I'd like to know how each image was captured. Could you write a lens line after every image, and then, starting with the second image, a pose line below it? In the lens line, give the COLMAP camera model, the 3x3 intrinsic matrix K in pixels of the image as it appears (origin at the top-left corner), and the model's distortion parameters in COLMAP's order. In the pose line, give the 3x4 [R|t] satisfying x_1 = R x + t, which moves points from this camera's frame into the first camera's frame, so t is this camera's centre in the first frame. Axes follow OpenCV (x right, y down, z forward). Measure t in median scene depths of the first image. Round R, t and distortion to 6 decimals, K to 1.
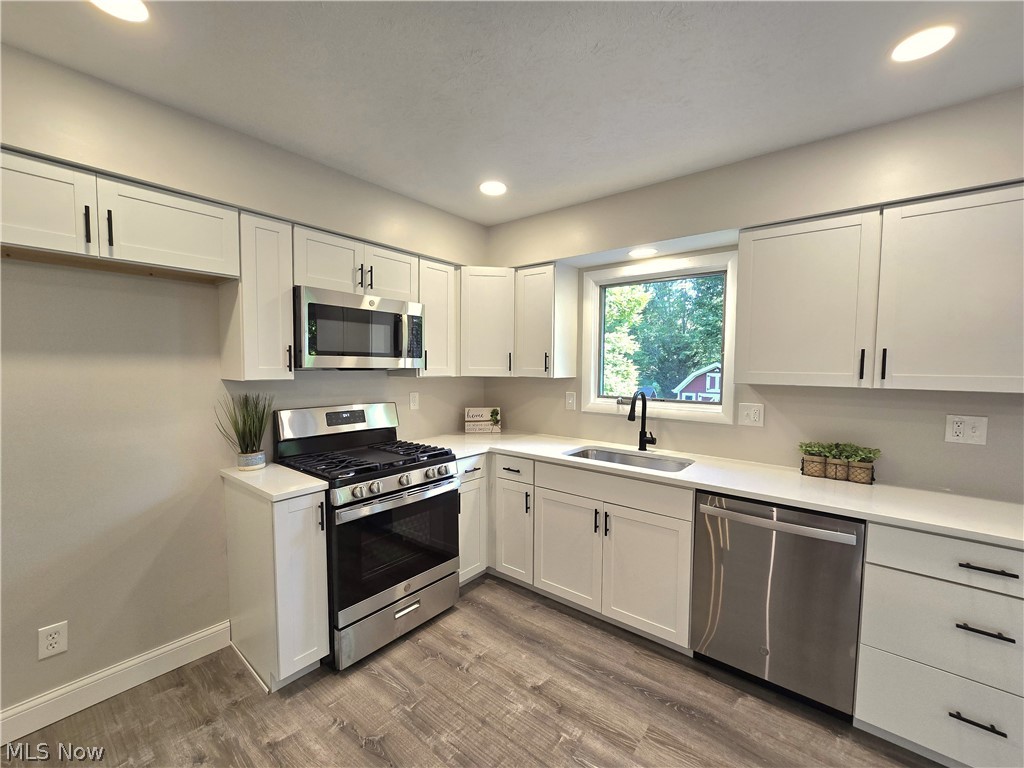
lens RADIAL K [[422.7, 0, 513.3], [0, 422.7, 389.2], [0, 0, 1]] dist [-0.006665, 0.002334]
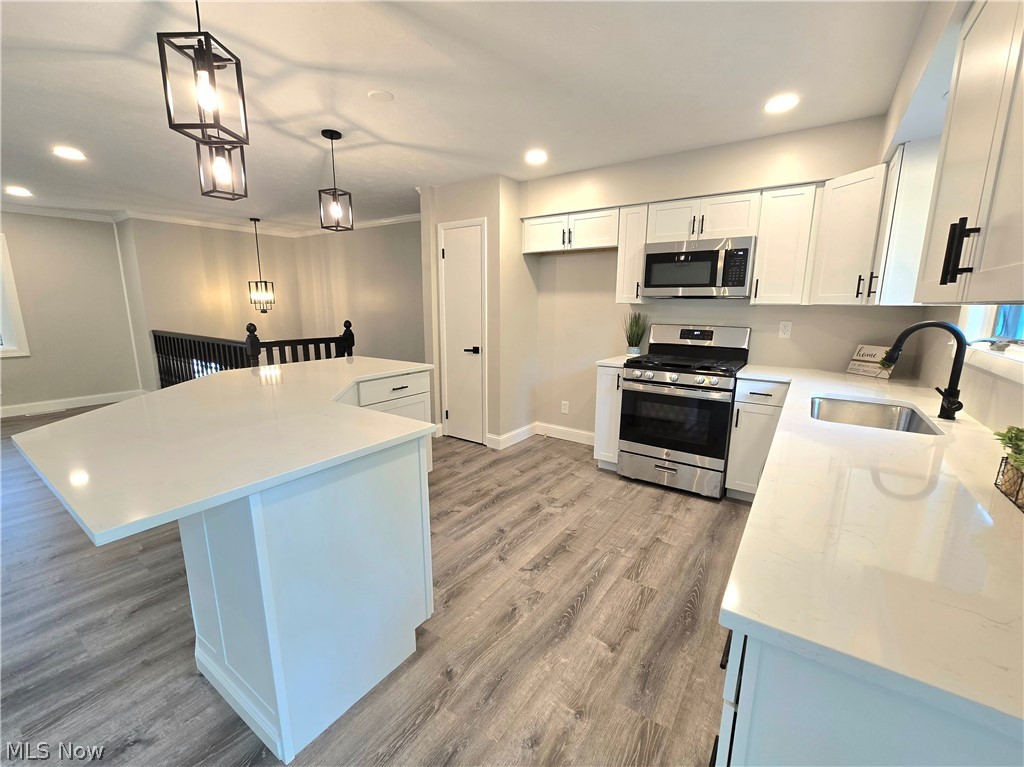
lens RADIAL K [[422.7, 0, 509.5], [0, 422.7, 387.1], [0, 0, 1]] dist [-0.006665, 0.002334]
pose [[0.067440, 0.178373, -0.981649, 1.066888], [-0.067468, 0.982452, 0.173884, 0.043752], [0.995440, 0.054503, 0.078291, 0.362855]]
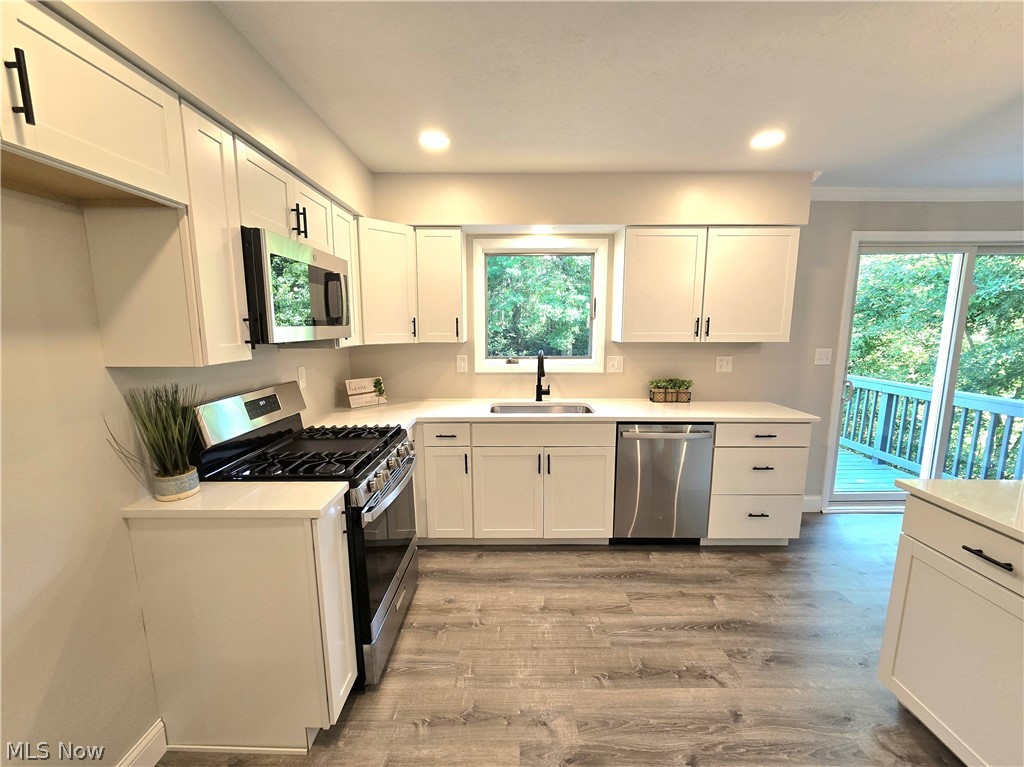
lens RADIAL K [[422.7, 0, 511.1], [0, 422.7, 389.3], [0, 0, 1]] dist [-0.006665, 0.002334]
pose [[0.785063, -0.106374, 0.610214, -0.588421], [0.046433, 0.992478, 0.113274, -0.032523], [-0.617673, -0.060594, 0.784097, 0.146545]]
